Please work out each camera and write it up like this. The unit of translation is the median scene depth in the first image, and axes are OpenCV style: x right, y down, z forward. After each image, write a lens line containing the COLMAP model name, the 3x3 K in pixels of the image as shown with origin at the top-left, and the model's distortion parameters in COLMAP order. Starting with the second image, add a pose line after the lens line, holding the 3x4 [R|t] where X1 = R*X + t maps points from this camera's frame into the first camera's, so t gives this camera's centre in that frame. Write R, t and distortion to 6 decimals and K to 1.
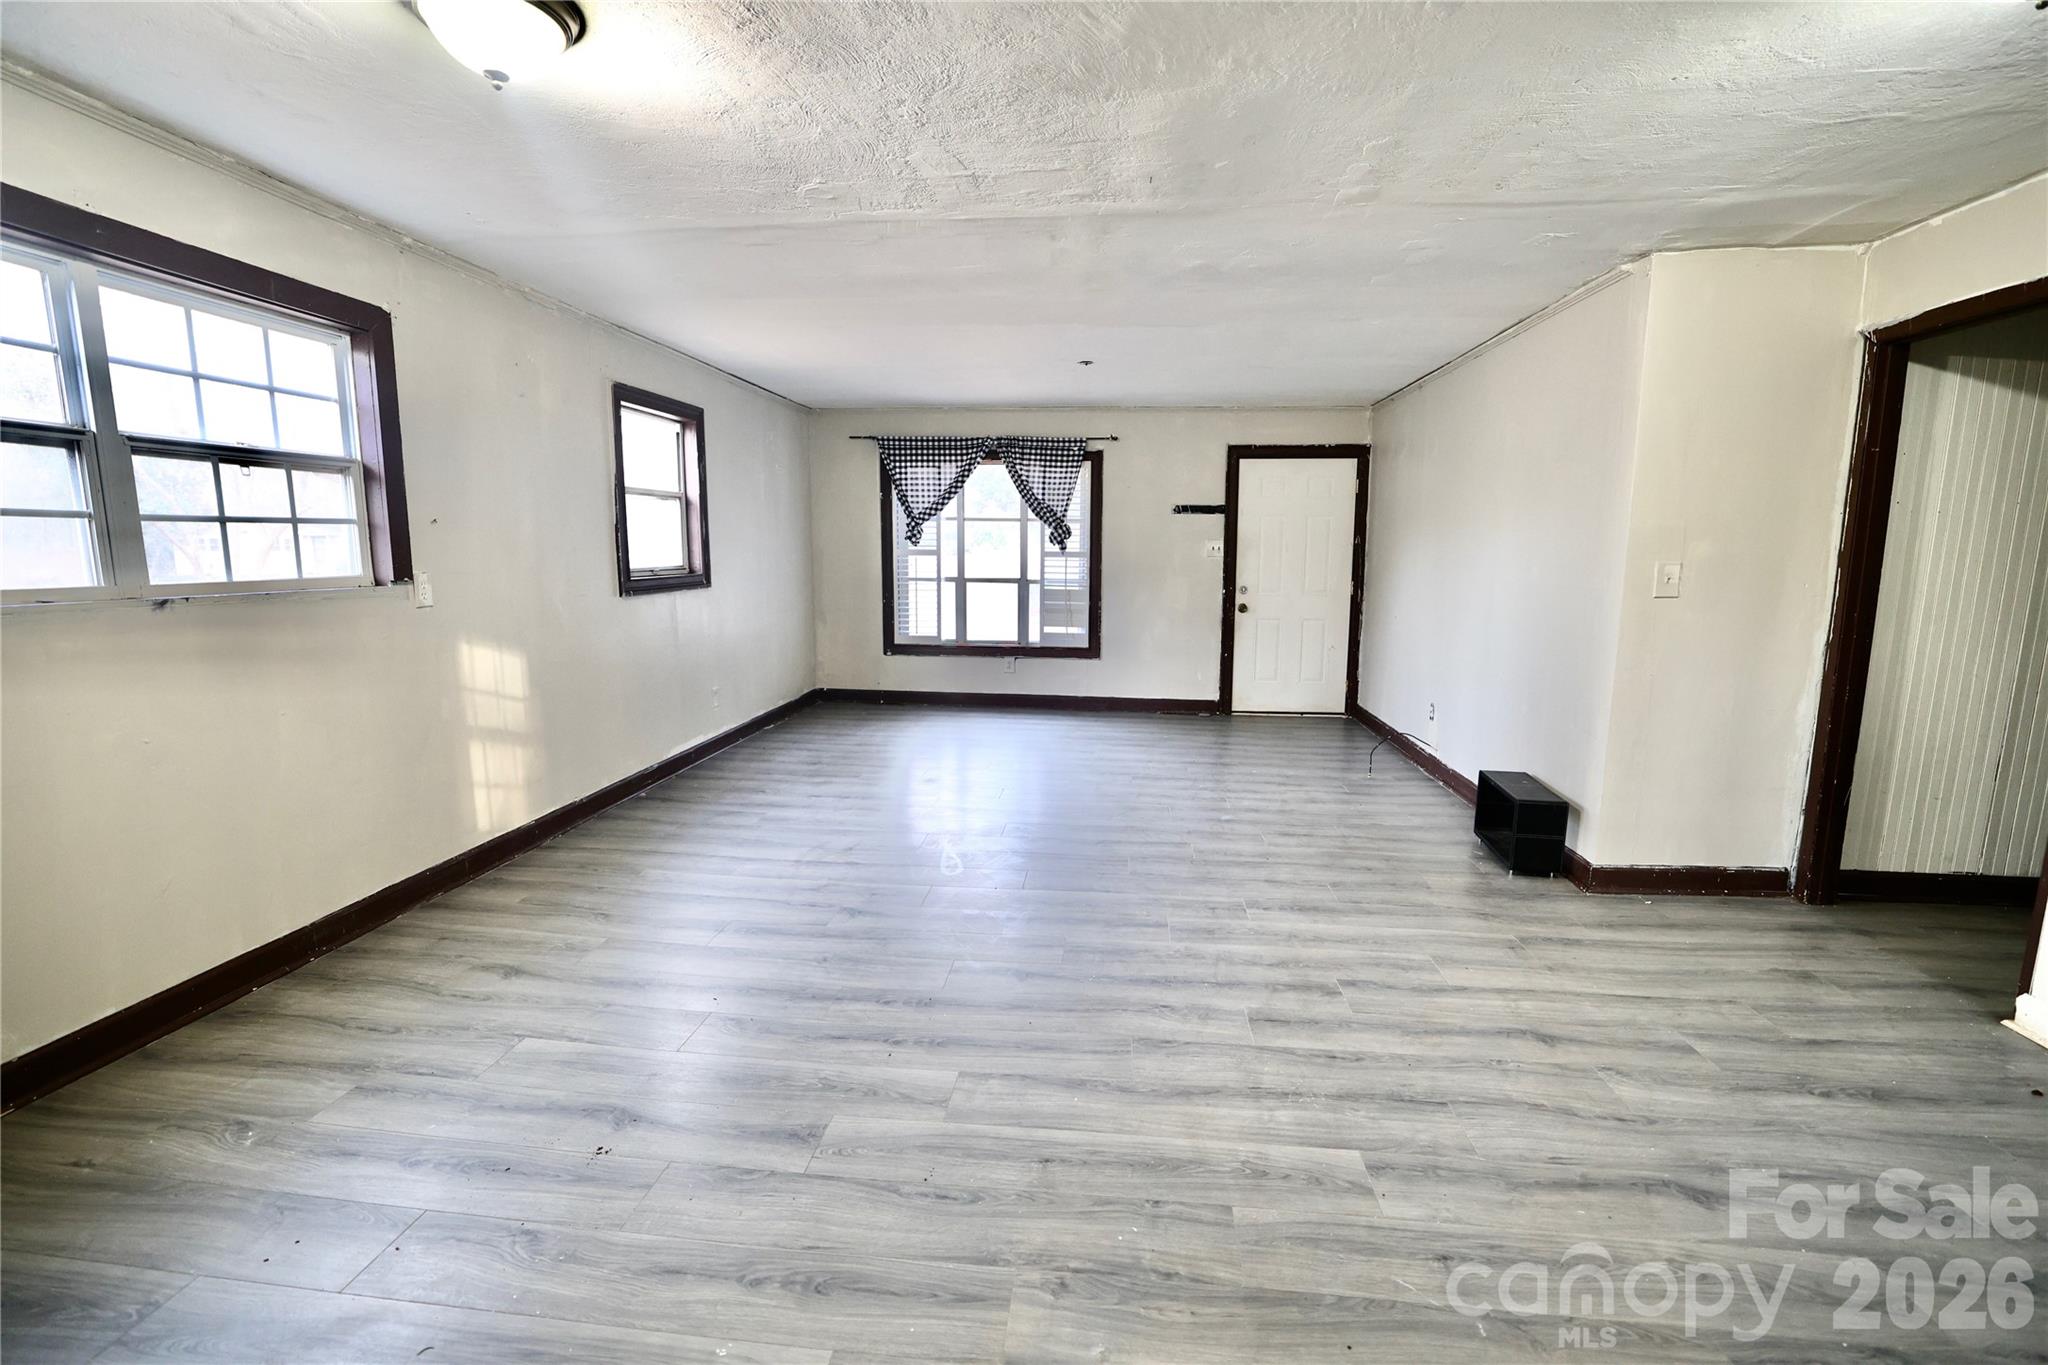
lens RADIAL K [[875.7, 0, 1029.6], [0, 875.7, 680.2], [0, 0, 1]] dist [-0.048958, 0.017851]
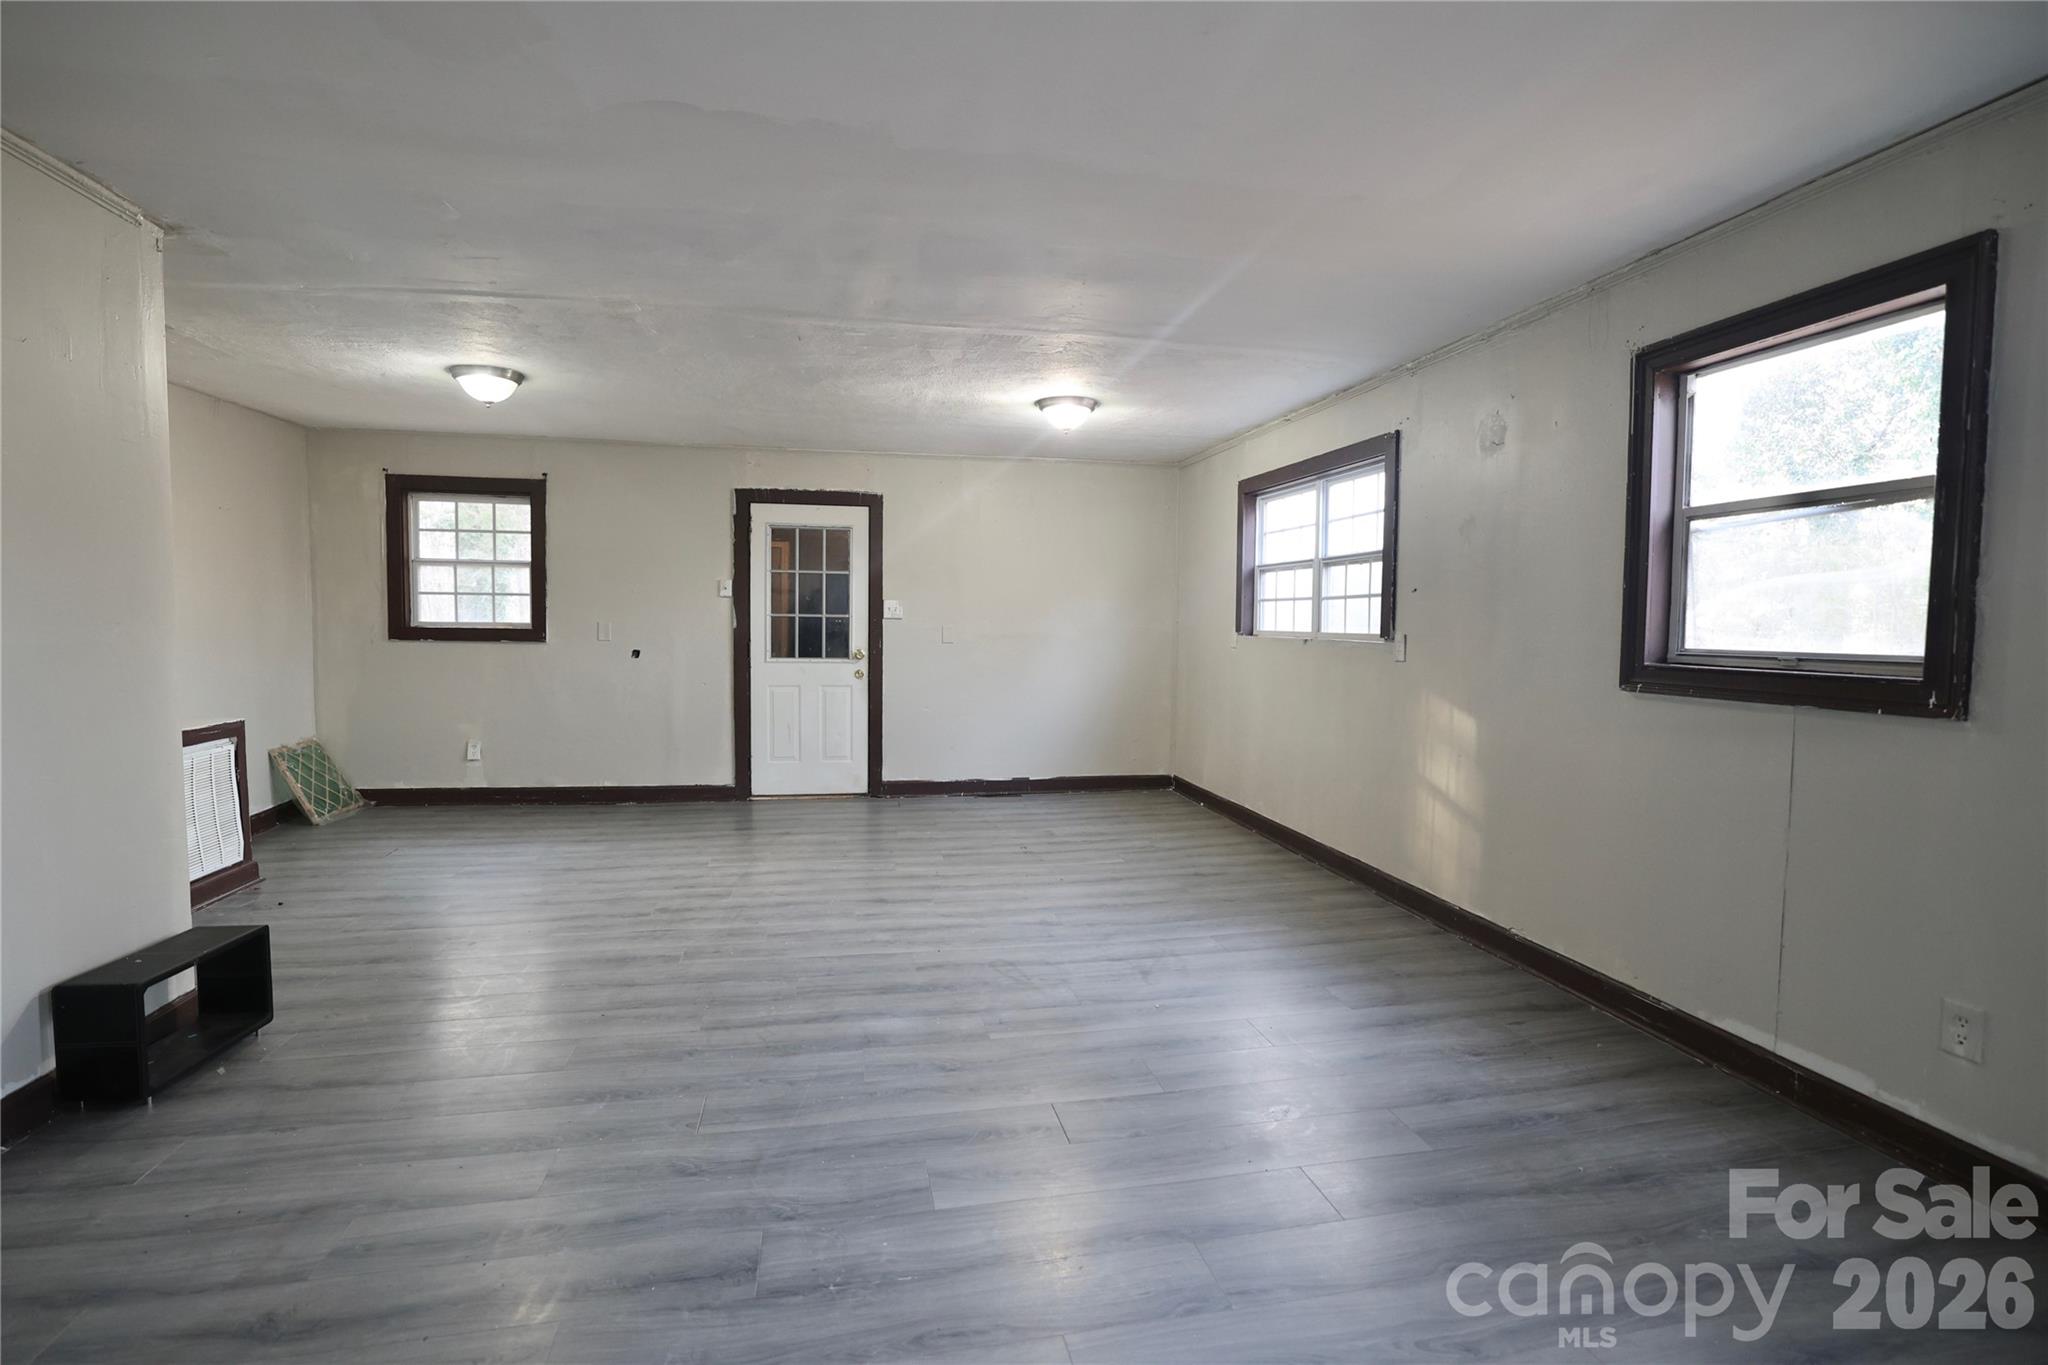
lens RADIAL K [[972.3, 0, 1024.0], [0, 972.3, 682.5], [0, 0, 1]] dist [-0.001894, -0.000103]
pose [[-0.953407, 0.004478, -0.301653, 0.254410], [-0.060971, 0.976397, 0.207200, -0.367374], [0.295461, 0.215938, -0.930631, 2.534300]]
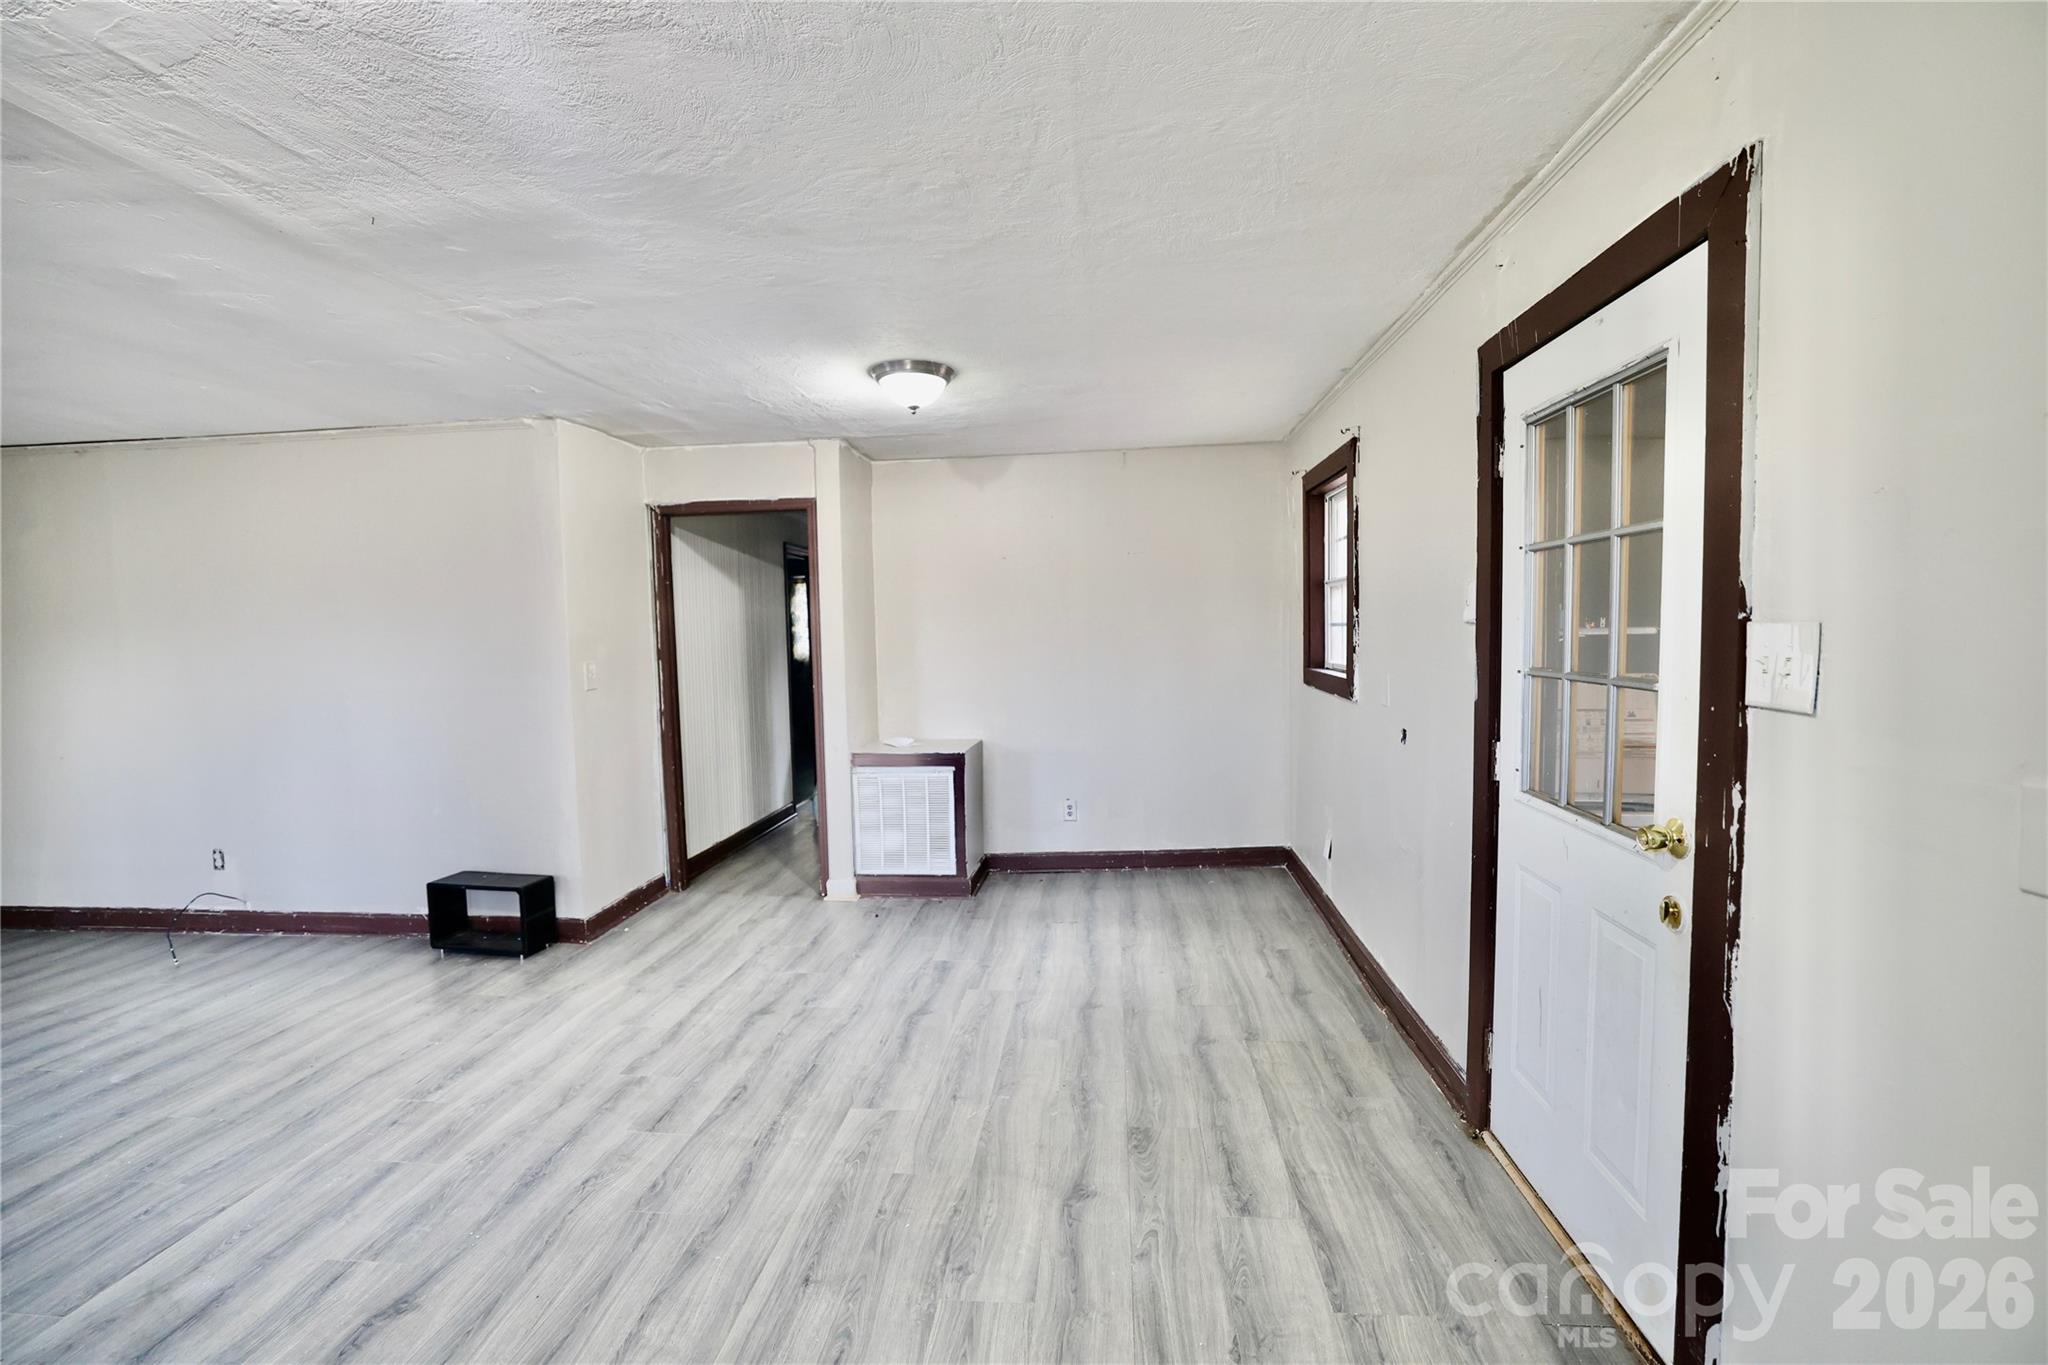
lens RADIAL K [[875.7, 0, 1029.6], [0, 875.7, 680.2], [0, 0, 1]] dist [-0.048958, 0.017851]
pose [[-0.020354, -0.061530, 0.997898, -0.653649], [0.168482, 0.983619, 0.064086, -0.100507], [-0.985494, 0.169433, -0.009654, 0.452036]]
